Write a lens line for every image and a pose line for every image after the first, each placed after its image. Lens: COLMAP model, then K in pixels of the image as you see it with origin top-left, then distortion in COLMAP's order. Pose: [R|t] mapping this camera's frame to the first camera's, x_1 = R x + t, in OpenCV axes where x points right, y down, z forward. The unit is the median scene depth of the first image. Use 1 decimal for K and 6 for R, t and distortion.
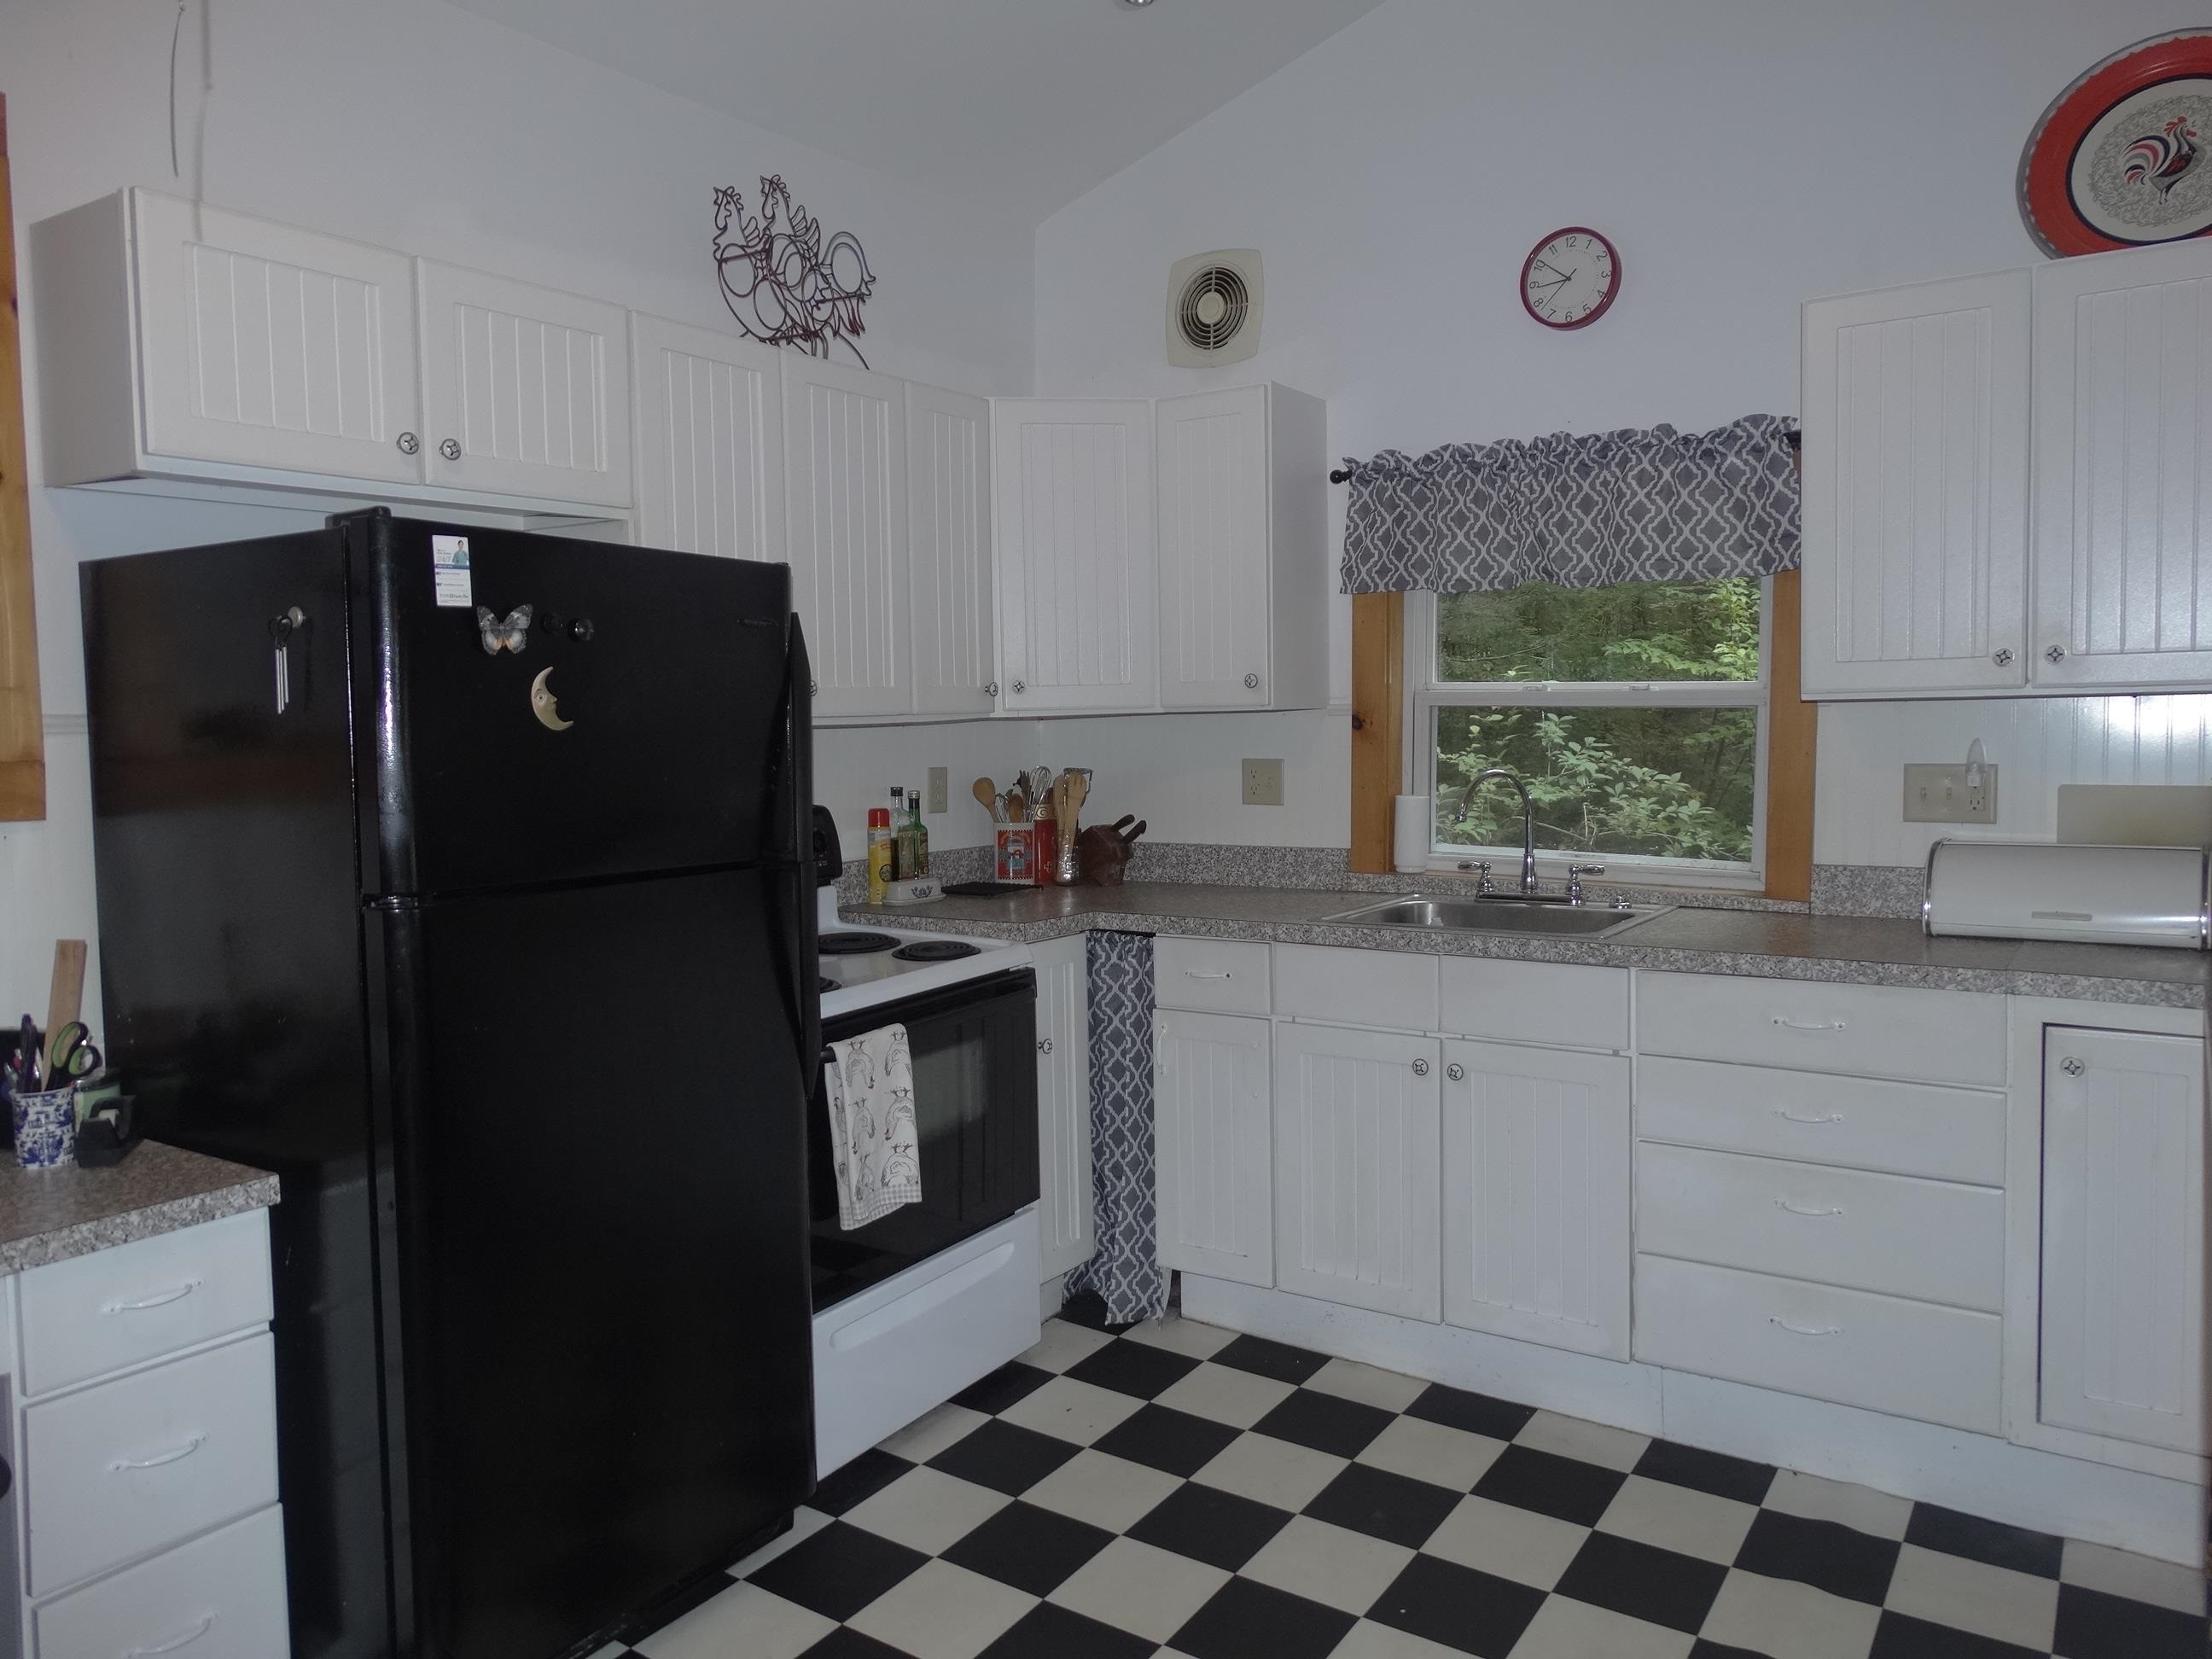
lens RADIAL K [[1560.8, 0, 1099.3], [0, 1560.8, 838.4], [0, 0, 1]] dist [-0.019334, 0.004182]
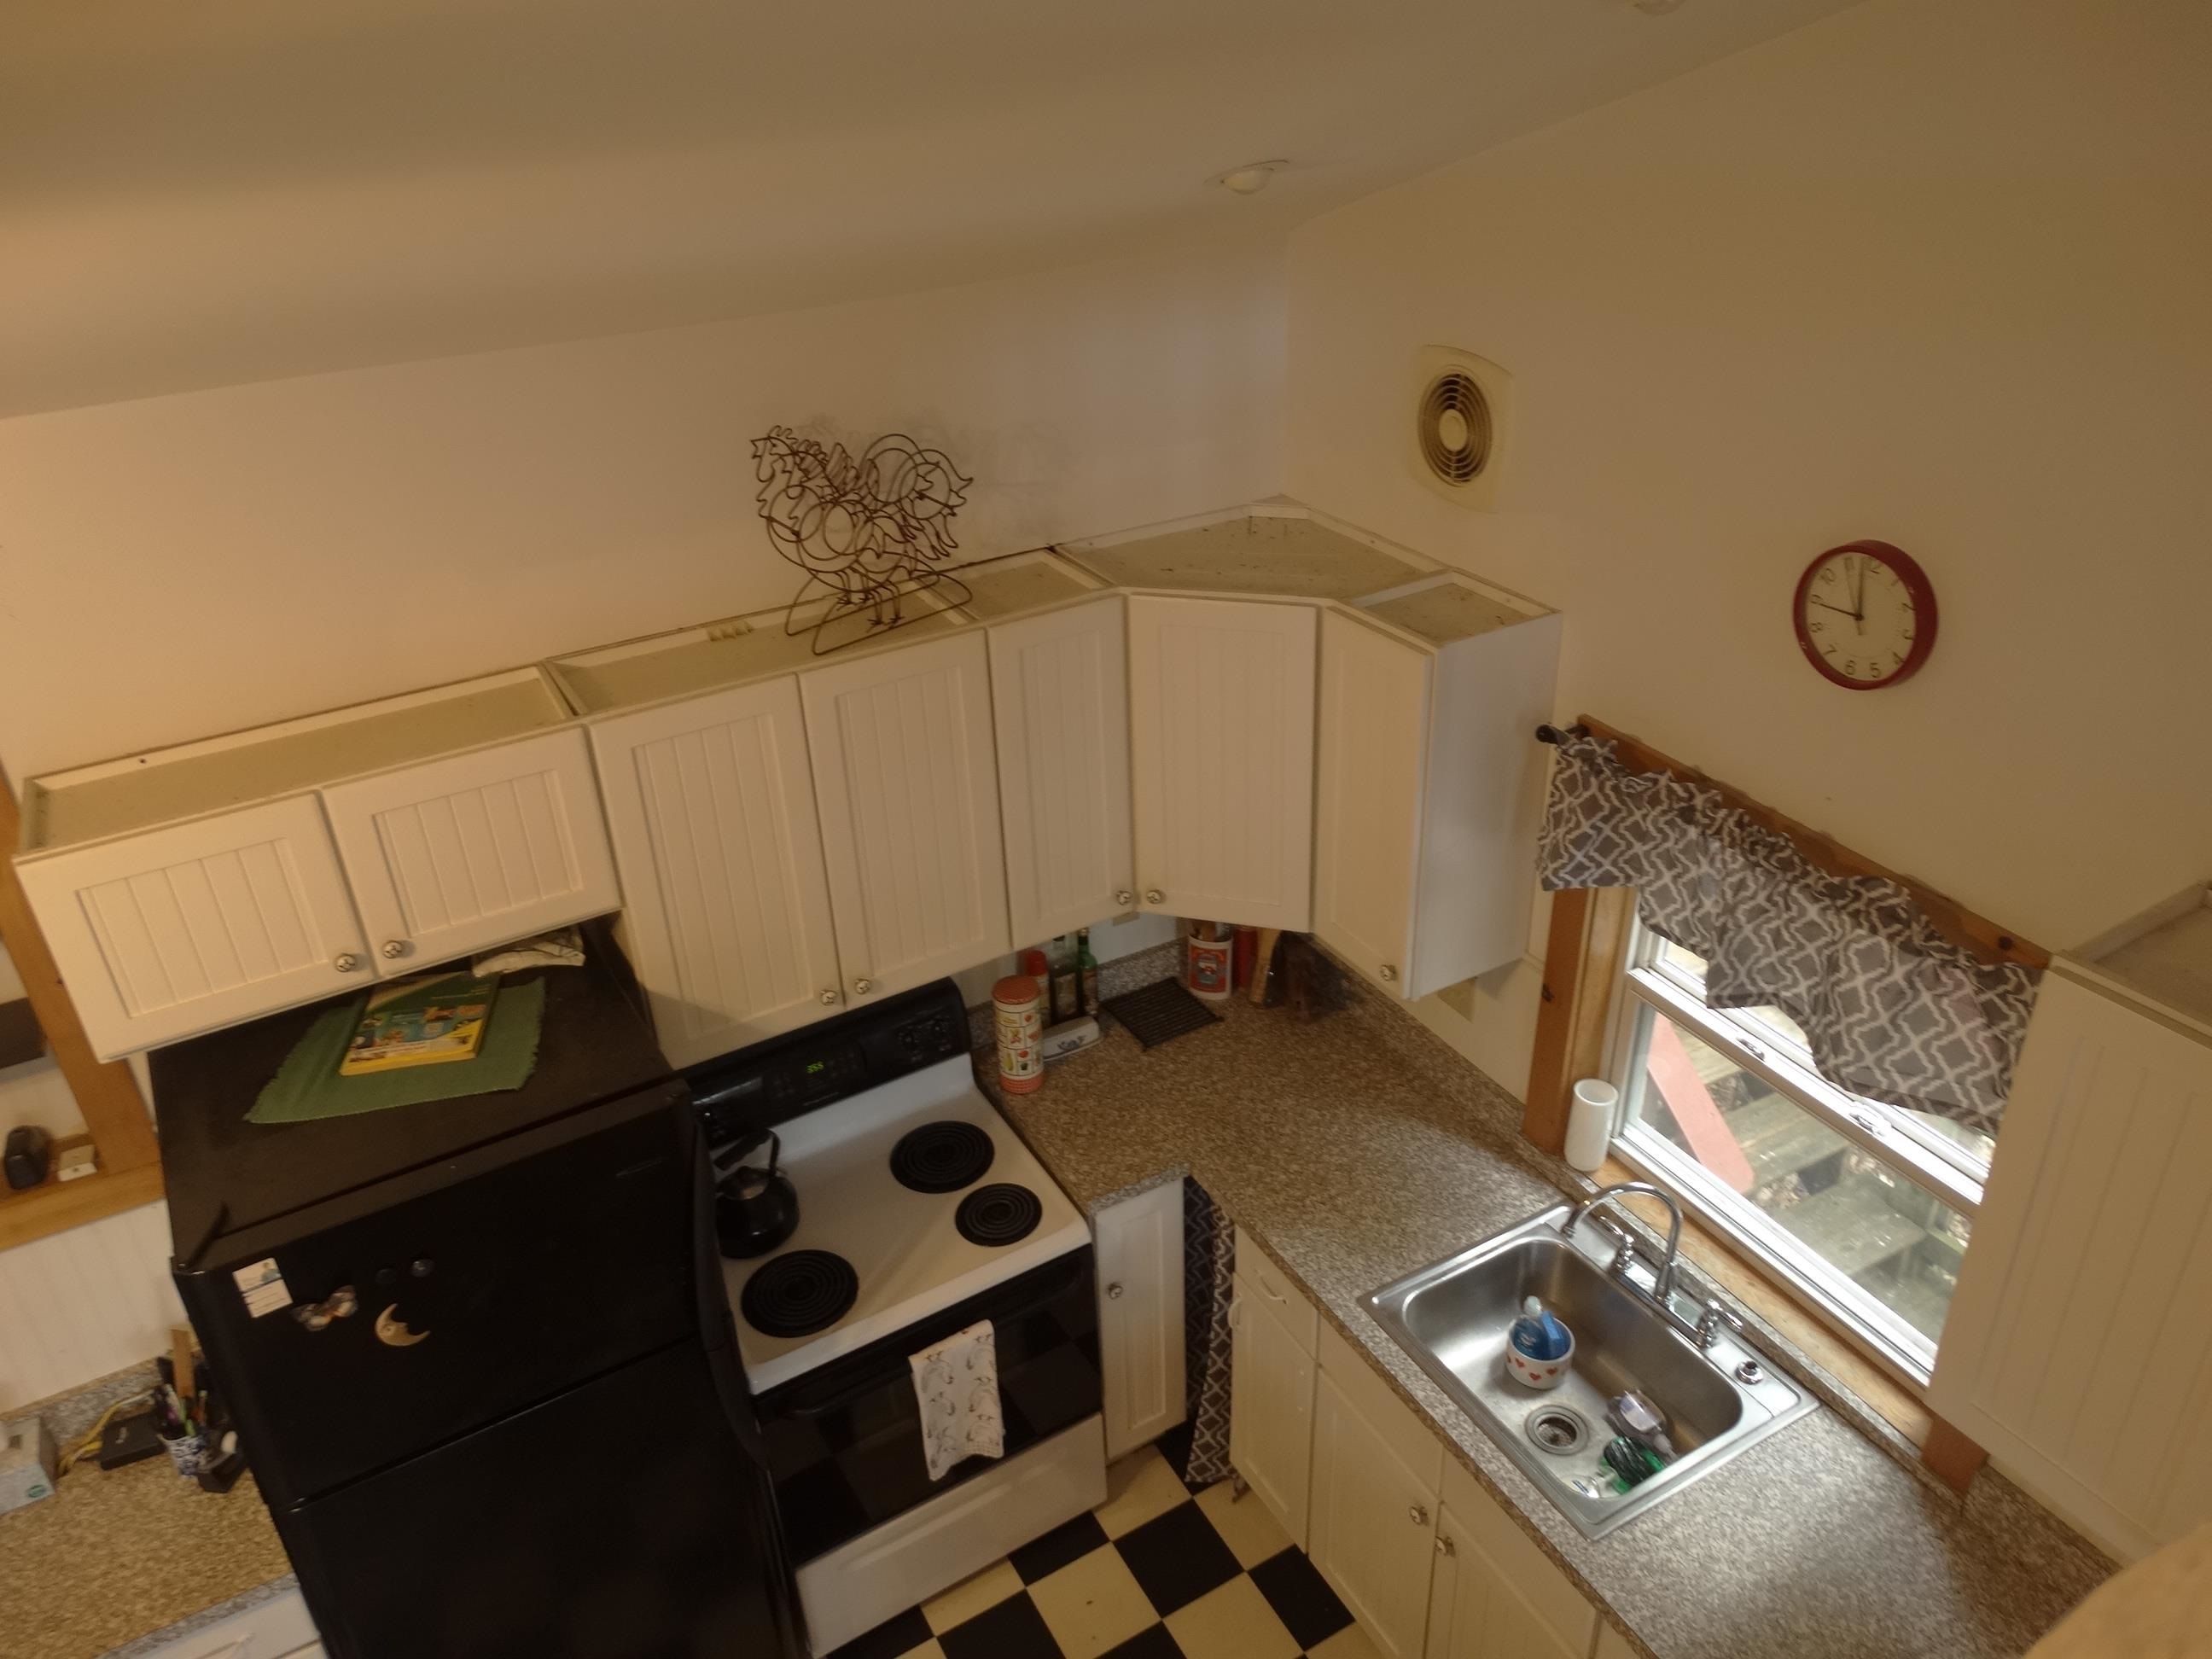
lens RADIAL K [[1560.8, 0, 1103.3], [0, 1560.8, 824.3], [0, 0, 1]] dist [-0.019334, 0.004182]
pose [[0.899482, 0.193444, -0.391805, 0.303554], [-0.013108, 0.908208, 0.418314, -0.581745], [0.436761, -0.371130, 0.819452, 0.295877]]
